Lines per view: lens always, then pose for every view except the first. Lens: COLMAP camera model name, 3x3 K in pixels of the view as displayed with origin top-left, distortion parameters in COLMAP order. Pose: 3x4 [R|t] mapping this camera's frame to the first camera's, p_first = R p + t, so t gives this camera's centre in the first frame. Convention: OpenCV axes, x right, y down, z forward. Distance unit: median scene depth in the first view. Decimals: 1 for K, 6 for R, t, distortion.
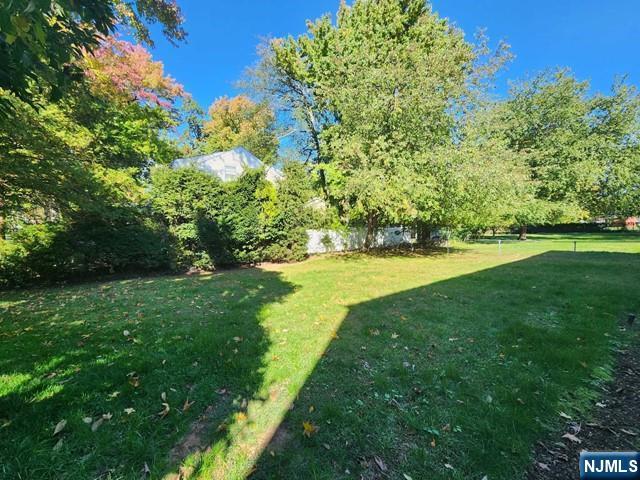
lens RADIAL K [[263.3, 0, 320.0], [0, 263.3, 240.9], [0, 0, 1]] dist [-0.009950, 0.000518]
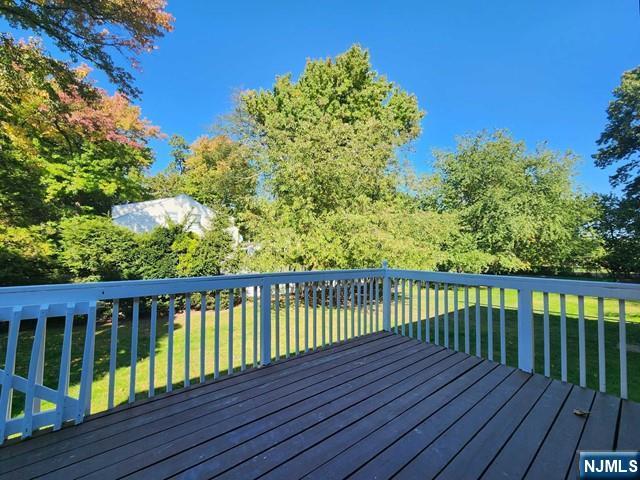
lens RADIAL K [[263.3, 0, 318.9], [0, 263.3, 241.4], [0, 0, 1]] dist [-0.009950, 0.000518]
pose [[0.999330, 0.035140, 0.010267, 0.252899], [-0.033897, 0.994100, -0.103035, -0.086949], [-0.013827, 0.102618, 0.994625, -0.036299]]
